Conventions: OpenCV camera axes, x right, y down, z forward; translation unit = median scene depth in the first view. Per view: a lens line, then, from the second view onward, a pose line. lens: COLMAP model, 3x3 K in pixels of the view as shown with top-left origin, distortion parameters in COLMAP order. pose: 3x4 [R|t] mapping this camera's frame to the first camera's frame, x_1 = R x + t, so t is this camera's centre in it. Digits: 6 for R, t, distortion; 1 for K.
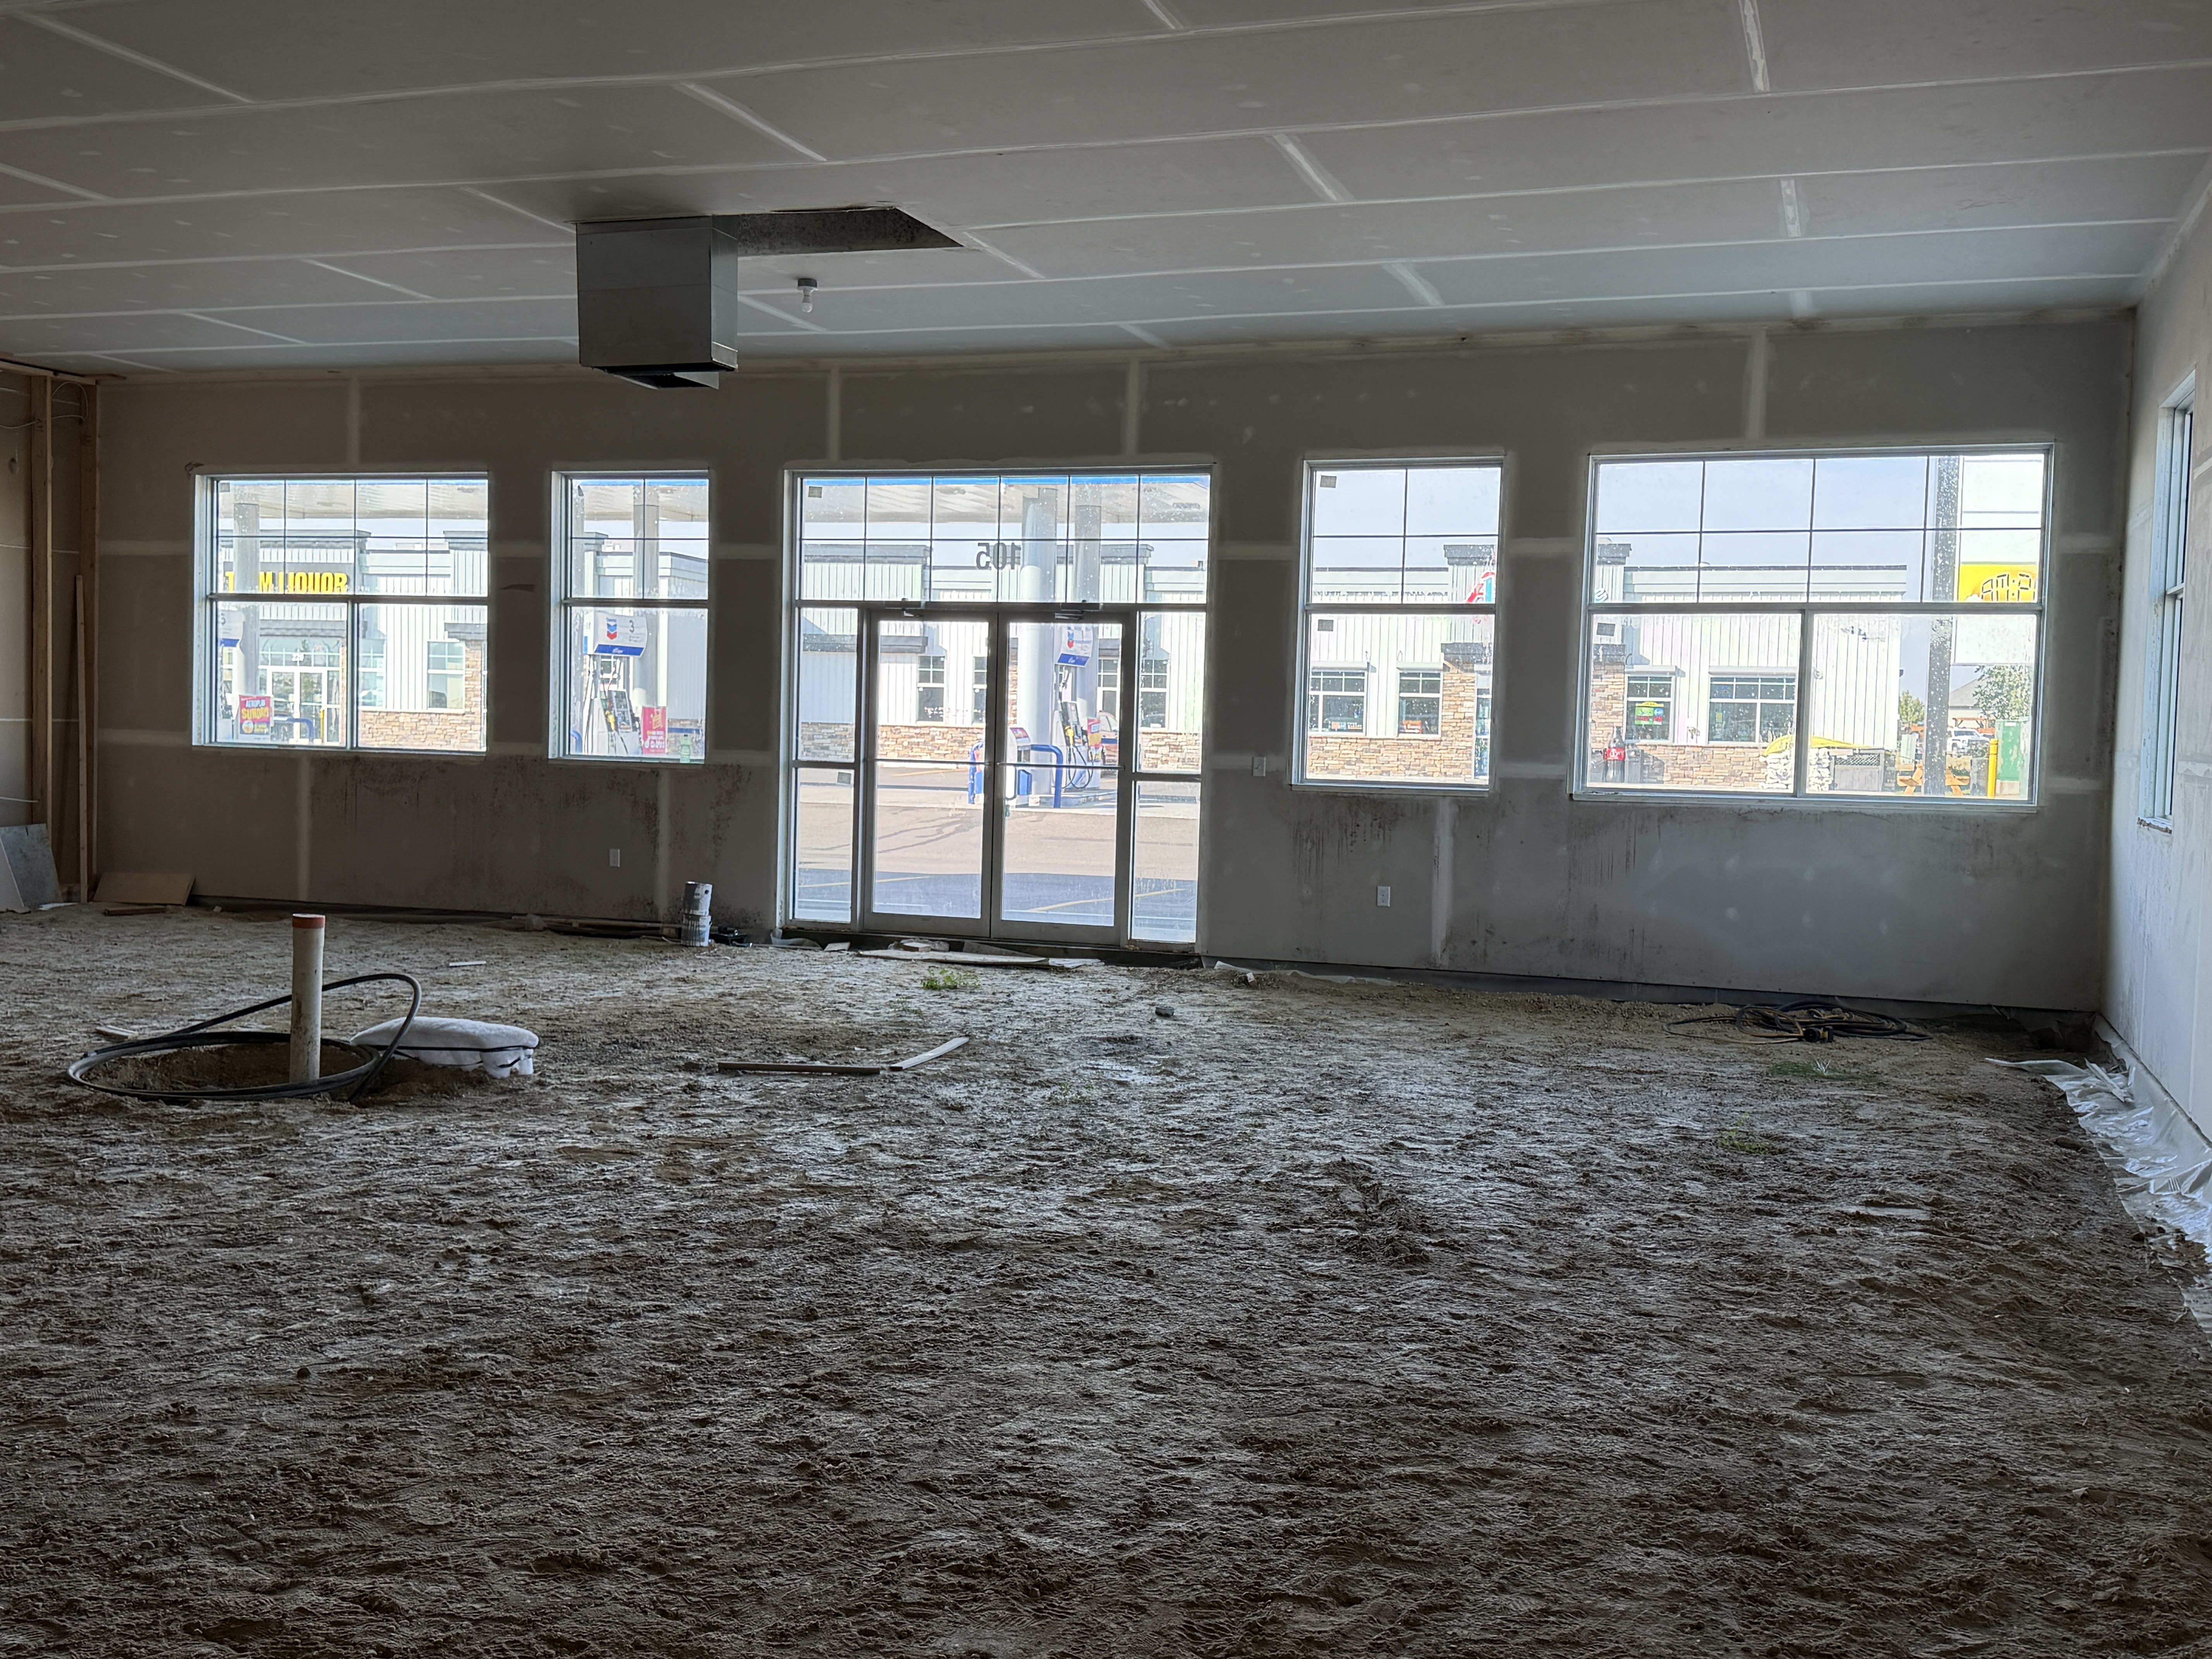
lens RADIAL K [[2238.9, 0, 1106.0], [0, 2238.9, 829.5], [0, 0, 1]] dist [0.183235, -0.382991]
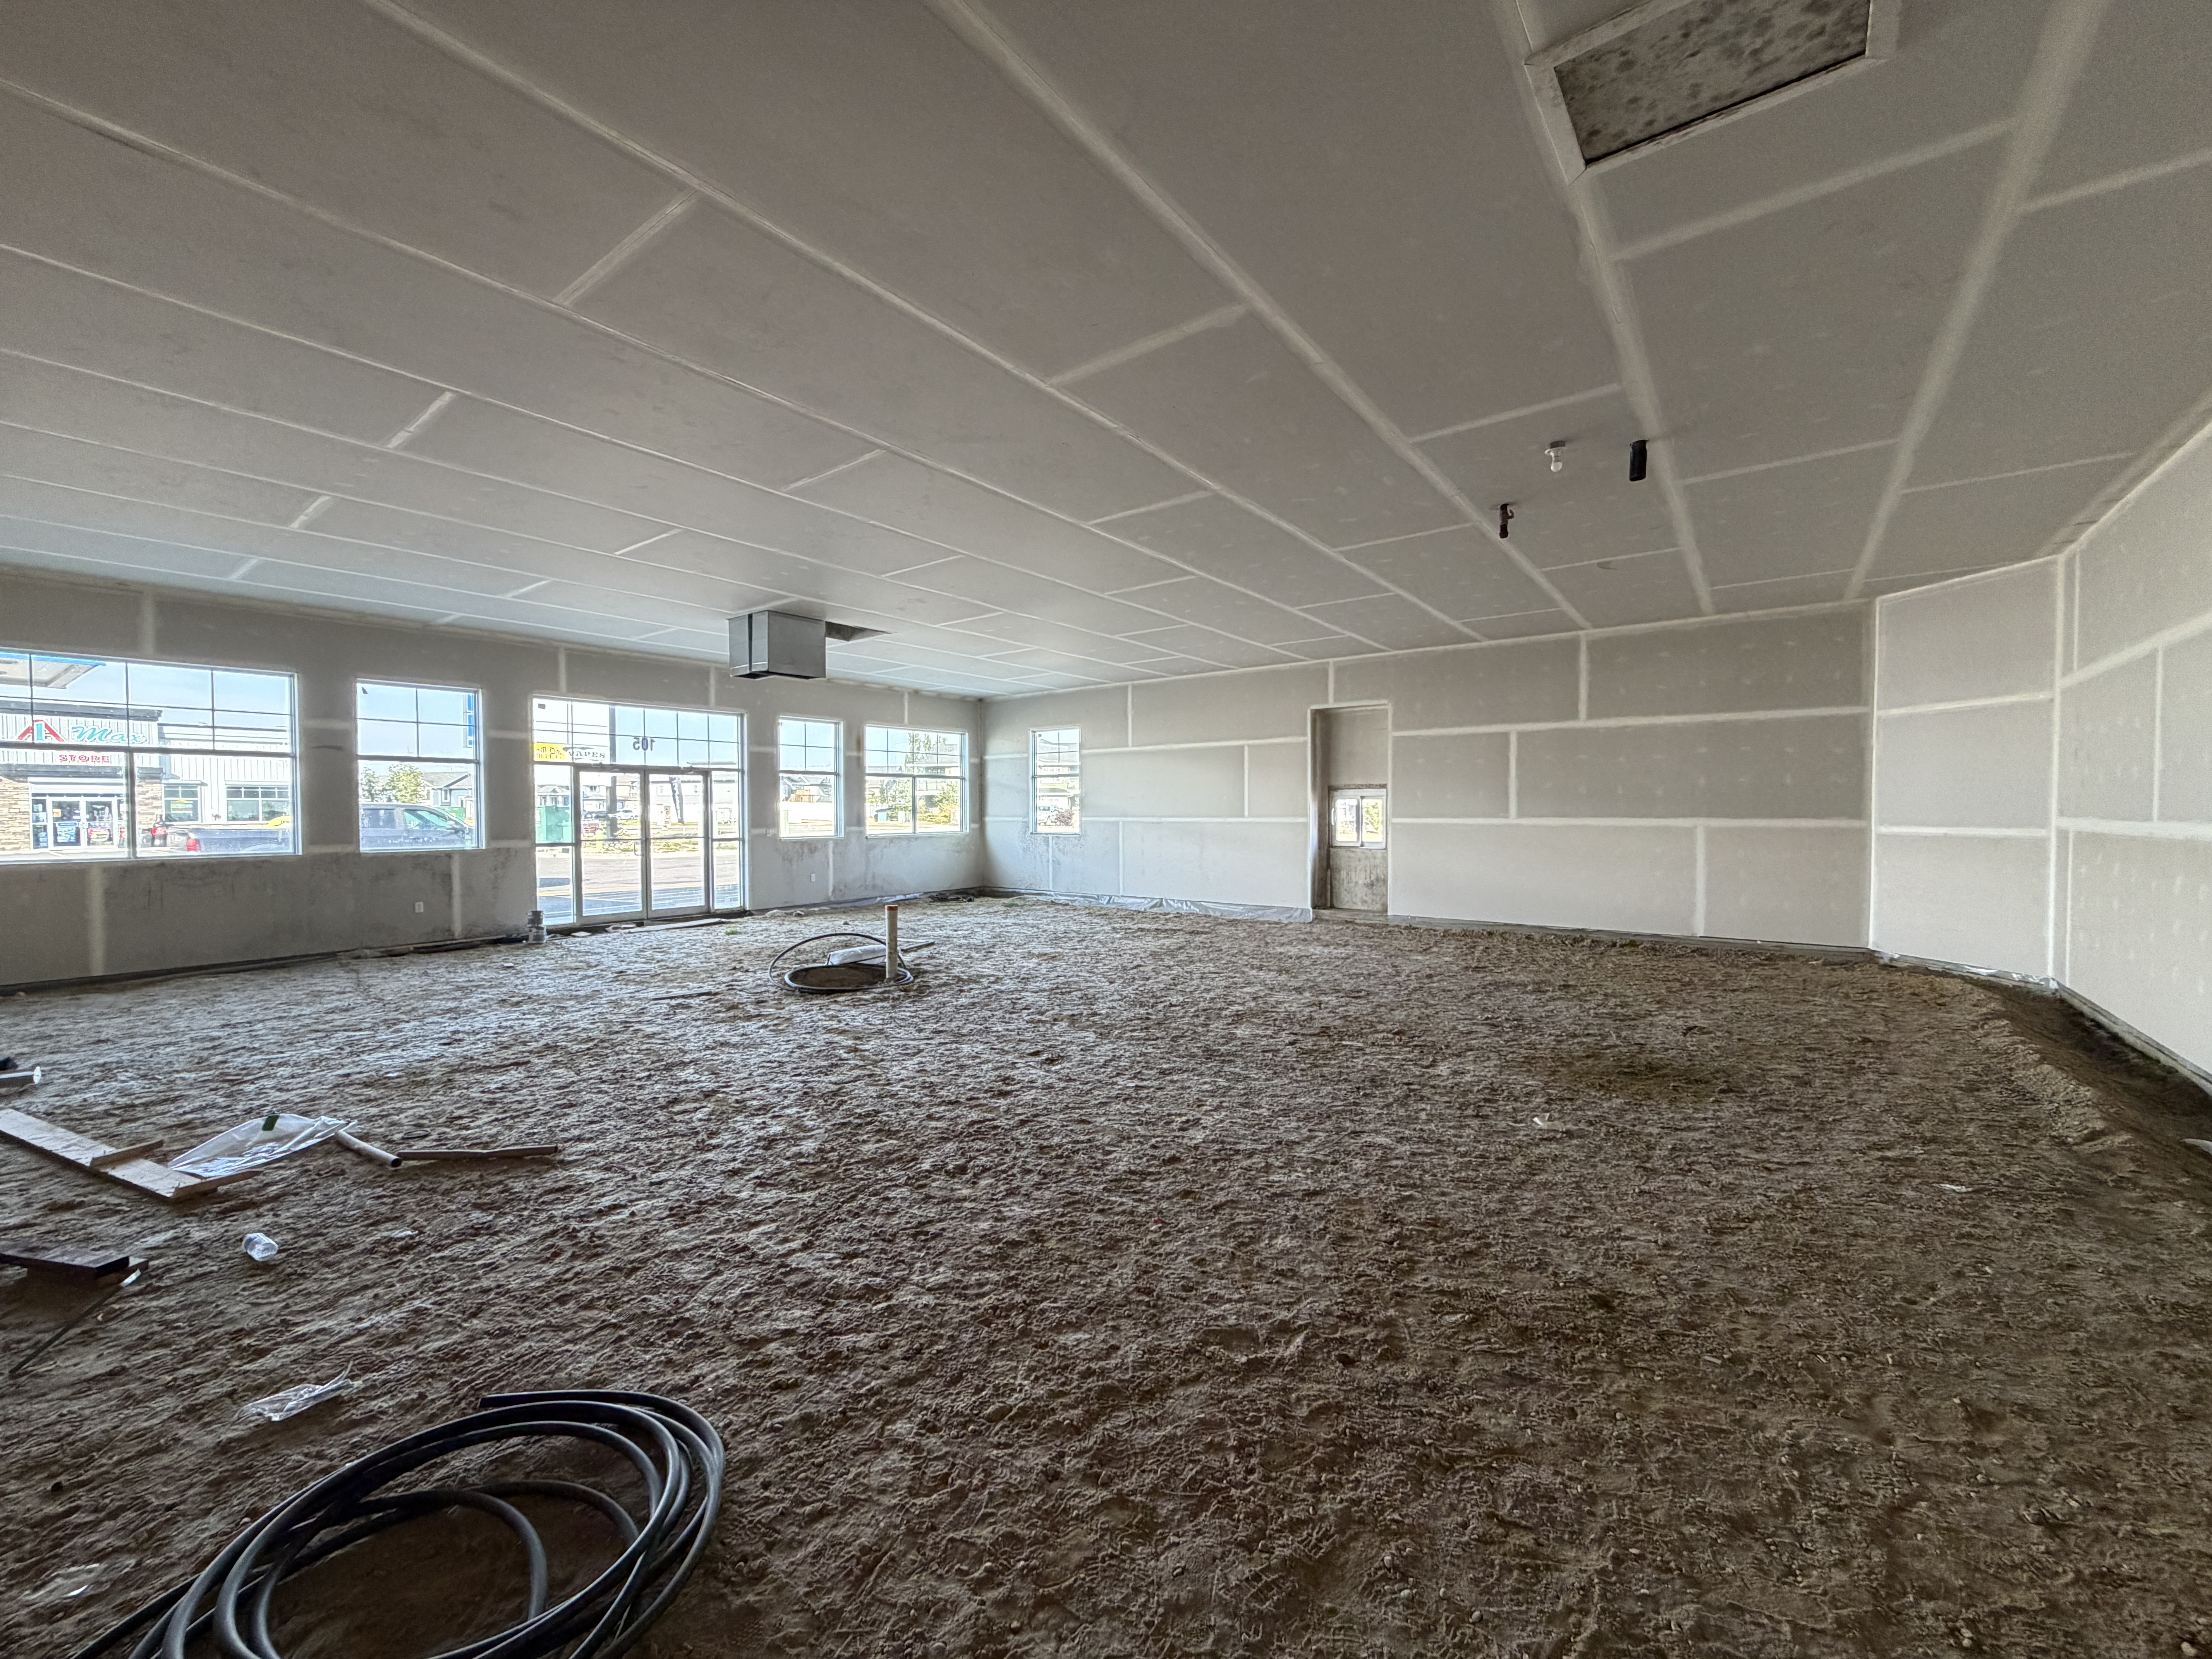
lens RADIAL K [[902.0, 0, 1106.0], [0, 902.0, 829.5], [0, 0, 1]] dist [-0.001835, -0.000102]
pose [[0.303486, -0.048211, 0.951615, -0.775871], [0.061450, 0.997630, 0.030945, -0.039448], [-0.950852, 0.049085, 0.305730, 0.316958]]
